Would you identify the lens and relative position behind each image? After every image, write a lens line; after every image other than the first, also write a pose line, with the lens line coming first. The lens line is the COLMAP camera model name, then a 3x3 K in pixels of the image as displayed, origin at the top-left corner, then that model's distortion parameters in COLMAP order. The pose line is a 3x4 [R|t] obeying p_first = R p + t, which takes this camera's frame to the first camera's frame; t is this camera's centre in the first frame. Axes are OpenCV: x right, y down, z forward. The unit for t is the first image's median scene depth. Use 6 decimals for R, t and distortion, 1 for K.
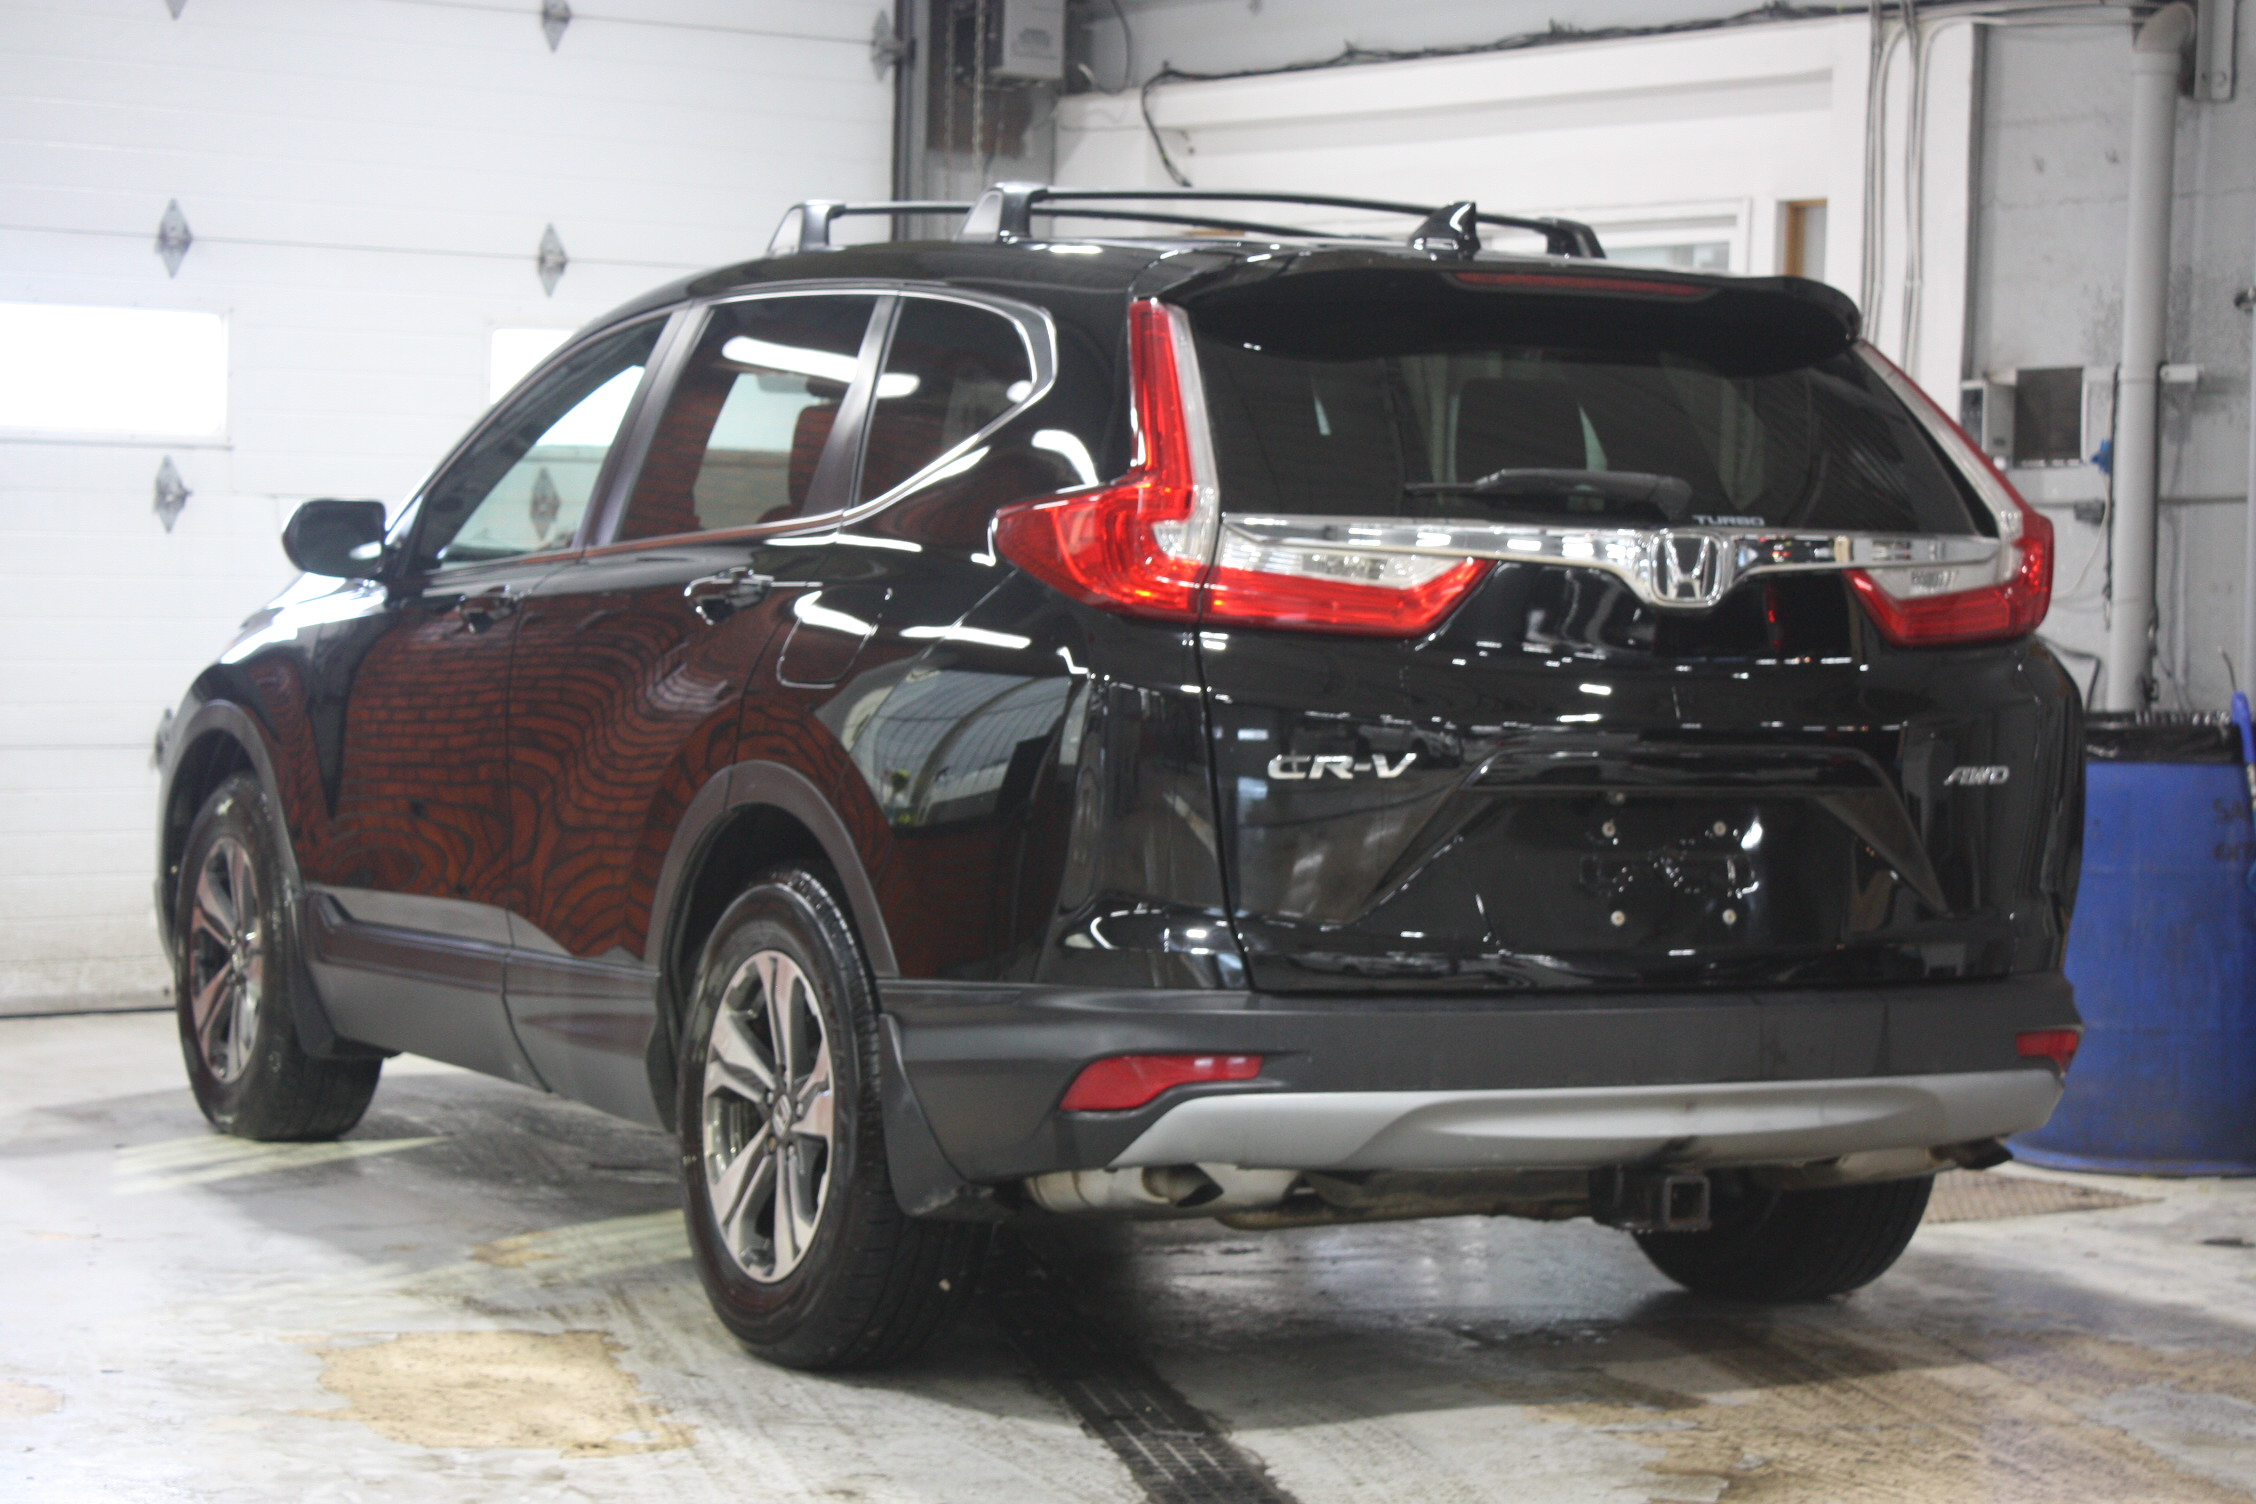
lens RADIAL K [[4936.3, 0, 1134.2], [0, 4936.3, 748.4], [0, 0, 1]] dist [0.116203, 0.000000]
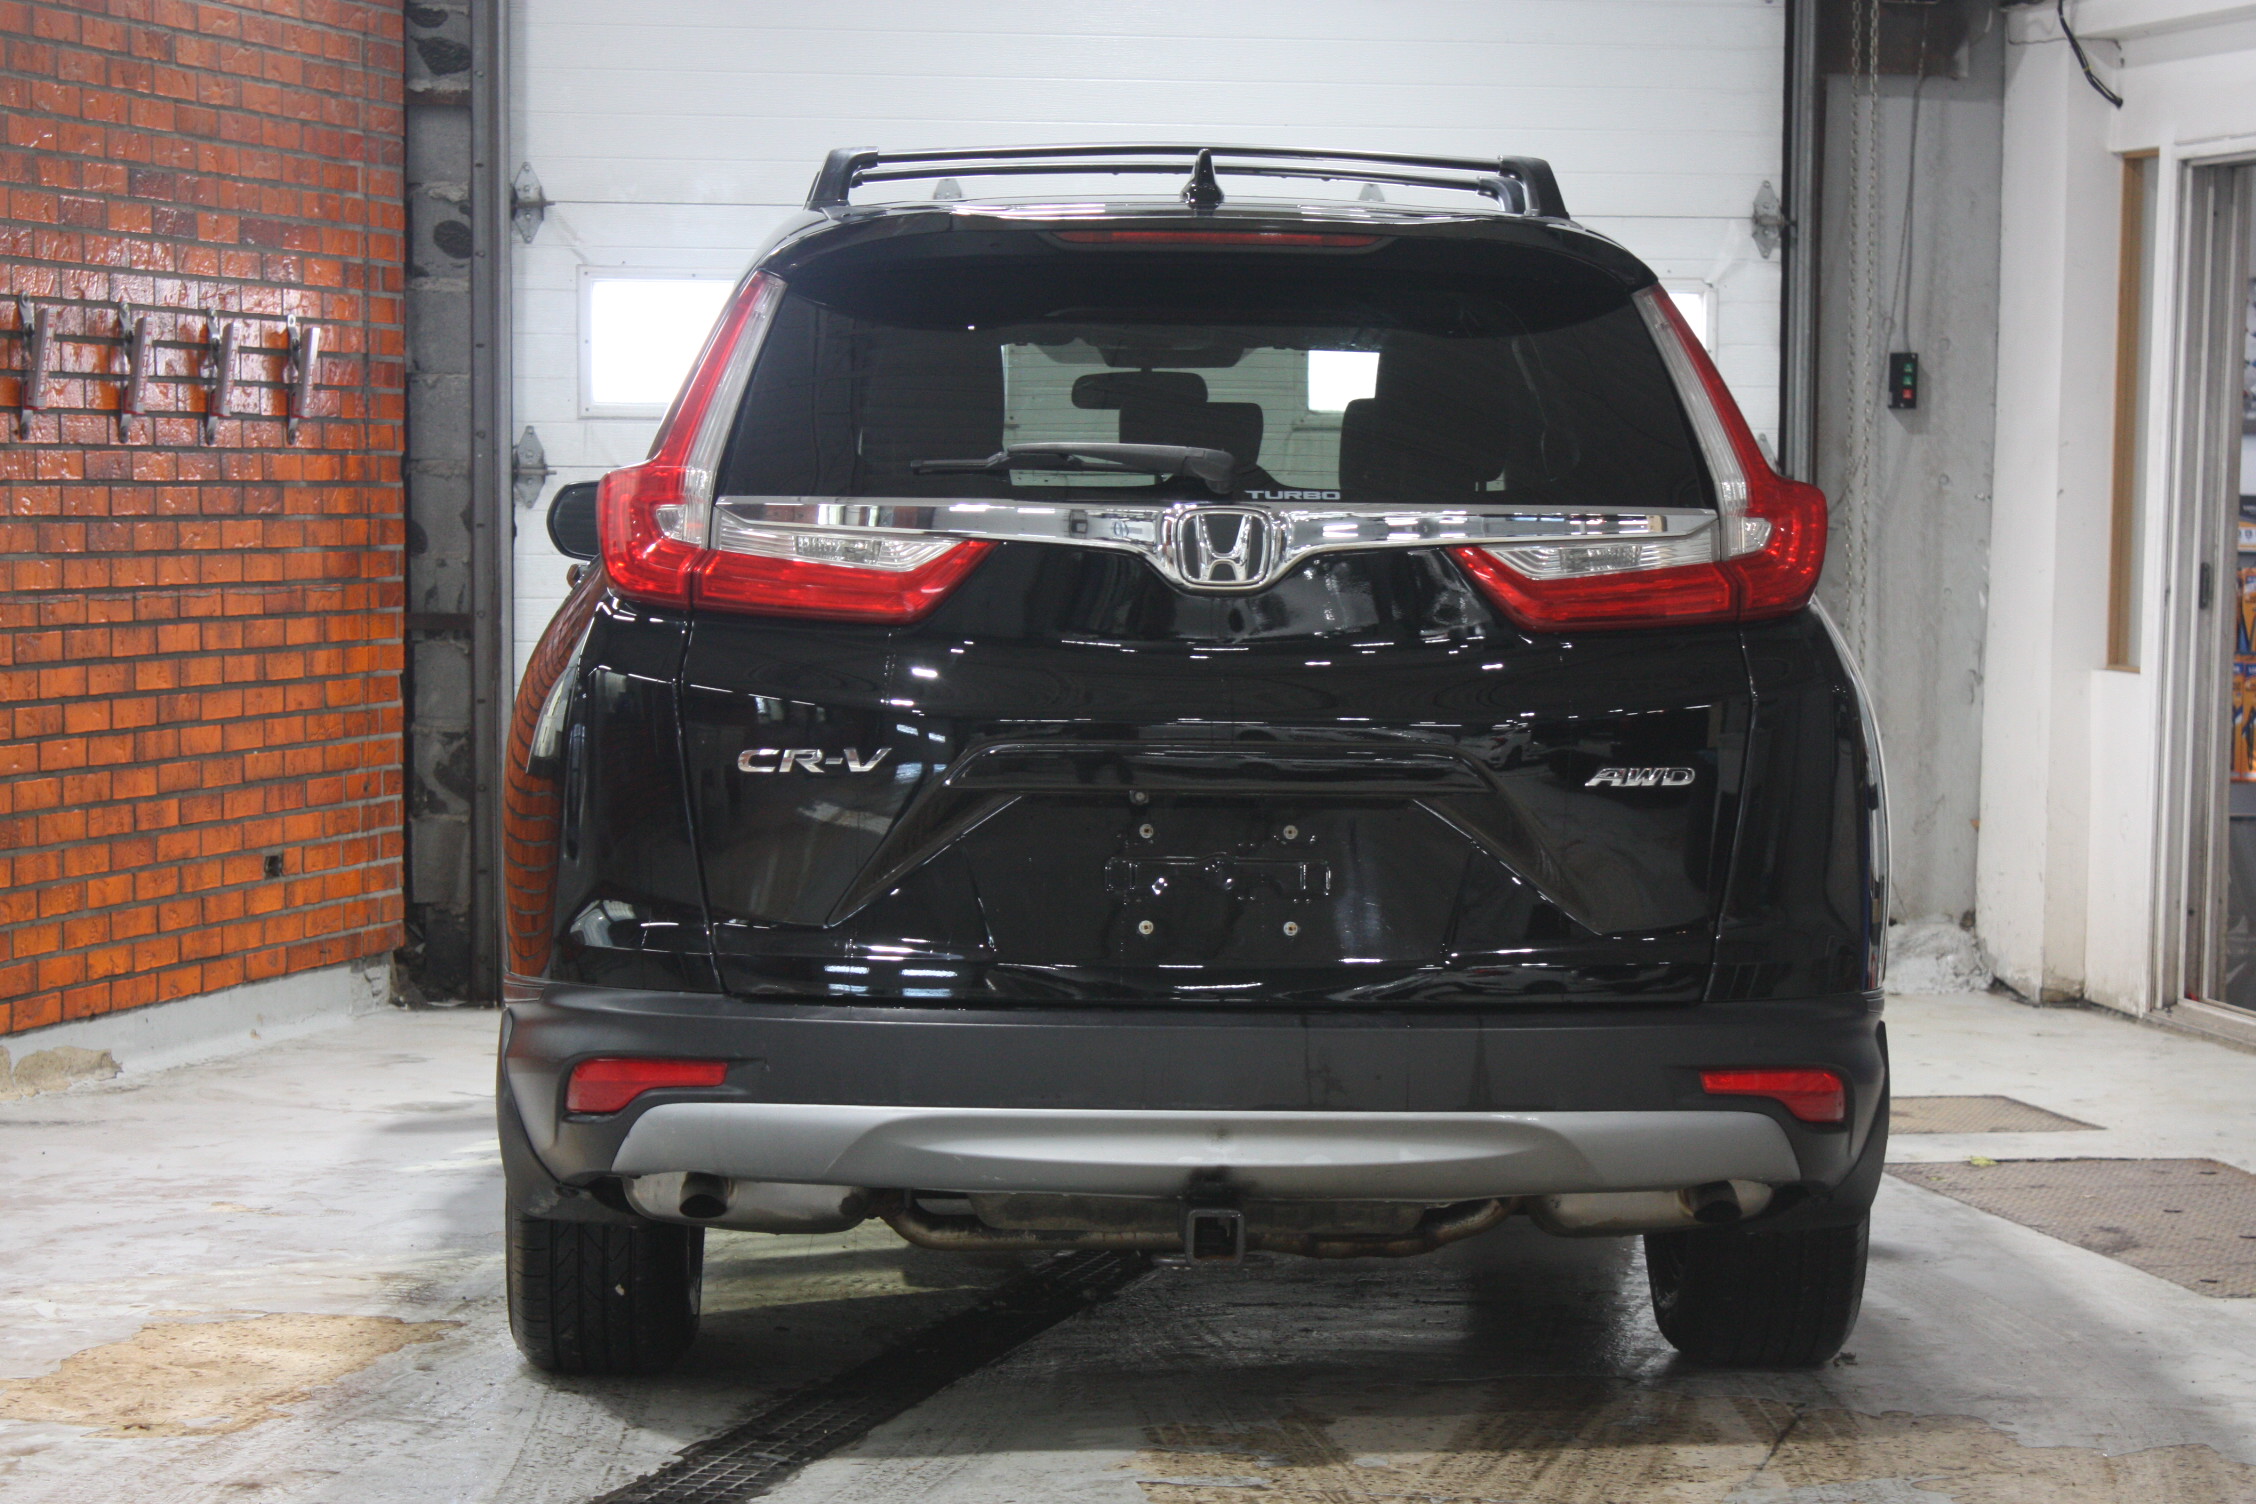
lens RADIAL K [[5447.2, 0, 1120.7], [0, 5447.2, 758.2], [0, 0, 1]] dist [0.110559, 0.000000]
pose [[0.900364, 0.009377, -0.435037, 0.534423], [-0.006922, 0.999950, 0.007229, -0.004600], [0.435083, -0.003497, 0.900384, 0.080986]]
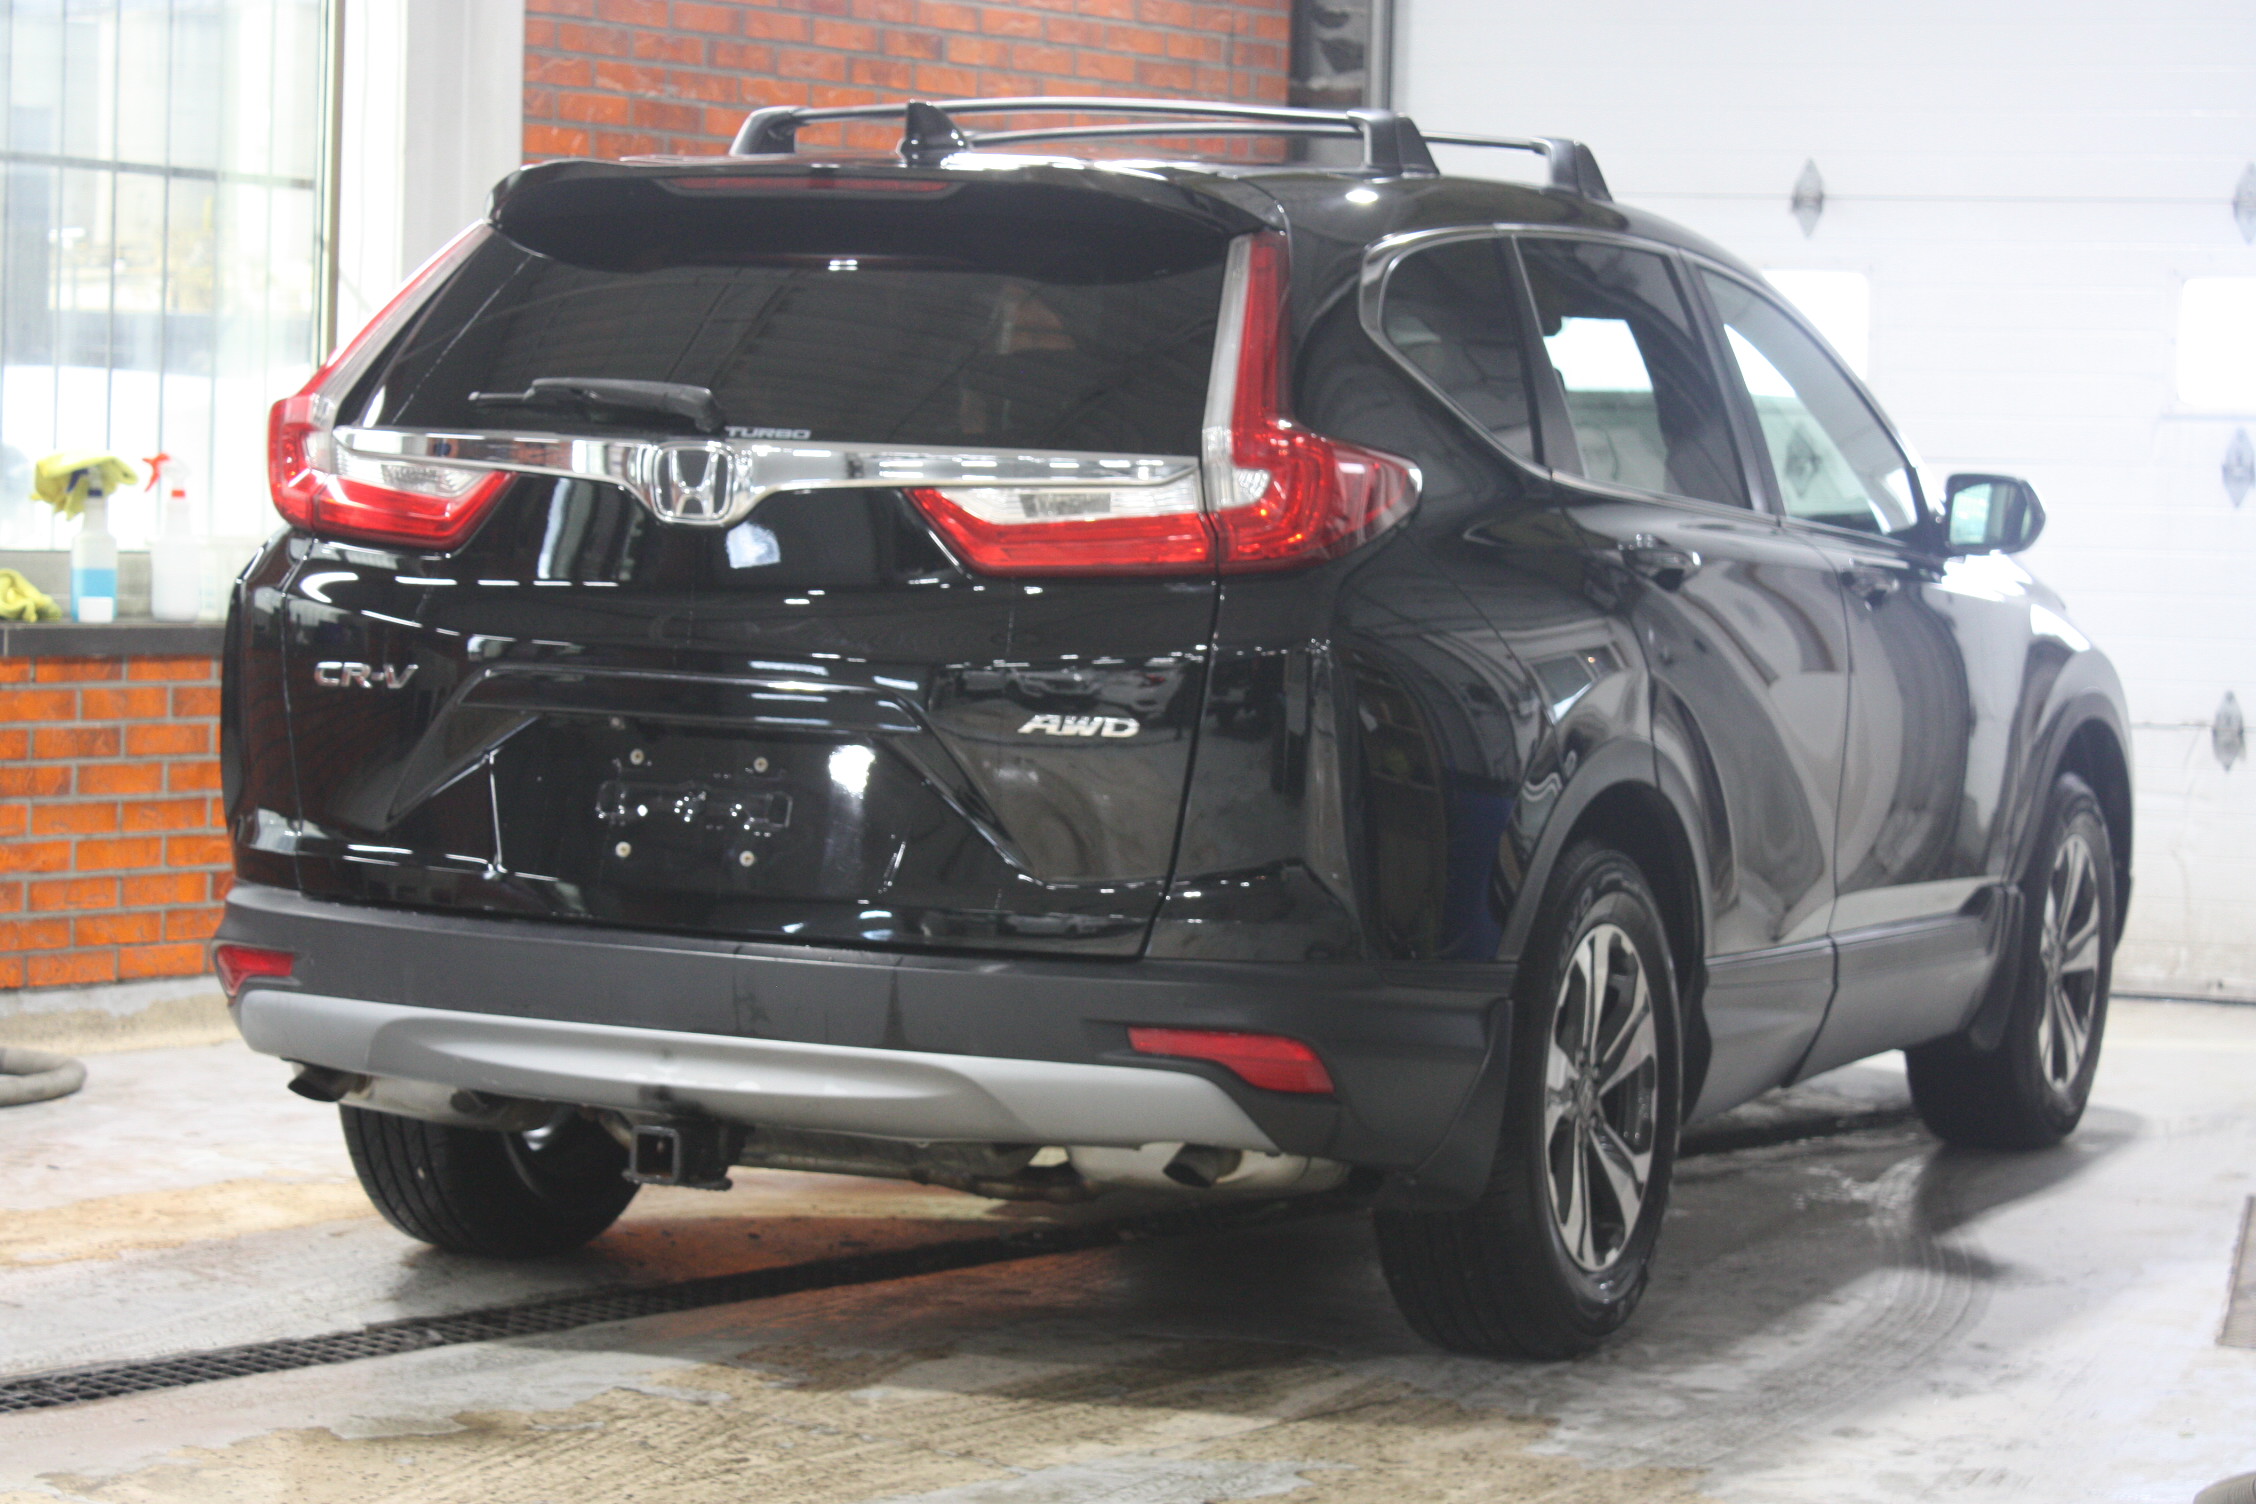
lens RADIAL K [[5091.6, 0, 1131.6], [0, 5091.6, 748.4], [0, 0, 1]] dist [0.094861, 0.000000]
pose [[0.615903, 0.044347, -0.786573, 0.926019], [-0.050054, 0.998600, 0.017108, -0.006761], [0.786231, 0.028834, 0.617260, 0.468826]]
